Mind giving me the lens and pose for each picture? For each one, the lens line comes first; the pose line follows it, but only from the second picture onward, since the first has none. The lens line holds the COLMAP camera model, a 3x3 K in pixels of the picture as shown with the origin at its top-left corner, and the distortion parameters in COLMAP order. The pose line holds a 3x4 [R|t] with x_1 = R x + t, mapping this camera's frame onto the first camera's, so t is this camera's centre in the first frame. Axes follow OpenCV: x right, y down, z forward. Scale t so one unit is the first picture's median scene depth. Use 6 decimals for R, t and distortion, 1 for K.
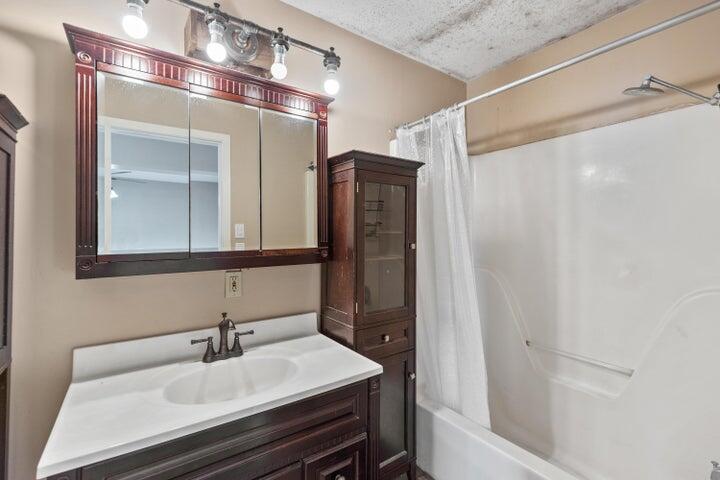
lens RADIAL K [[331.2, 0, 360.6], [0, 331.2, 244.0], [0, 0, 1]] dist [0.016346, -0.000622]
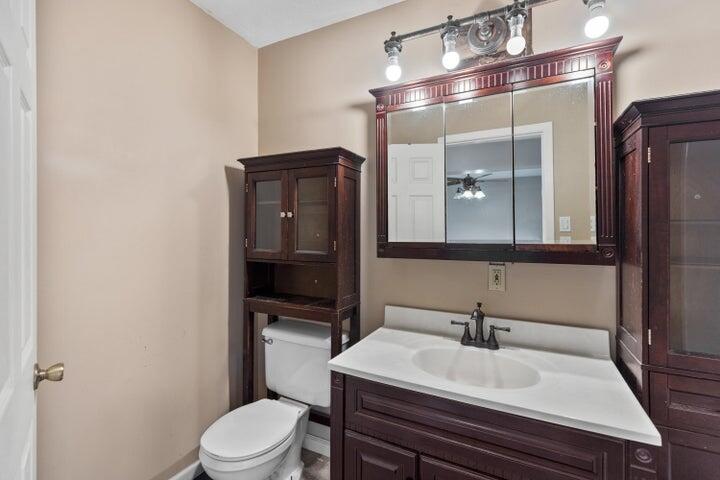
lens RADIAL K [[319.1, 0, 360.0], [0, 319.1, 240.0], [0, 0, 1]] dist [-0.002144, -0.000447]
pose [[0.478342, 0.031207, -0.877619, 0.277415], [-0.024101, 0.999458, 0.022404, -0.002699], [0.877843, 0.010434, 0.478835, 0.190927]]
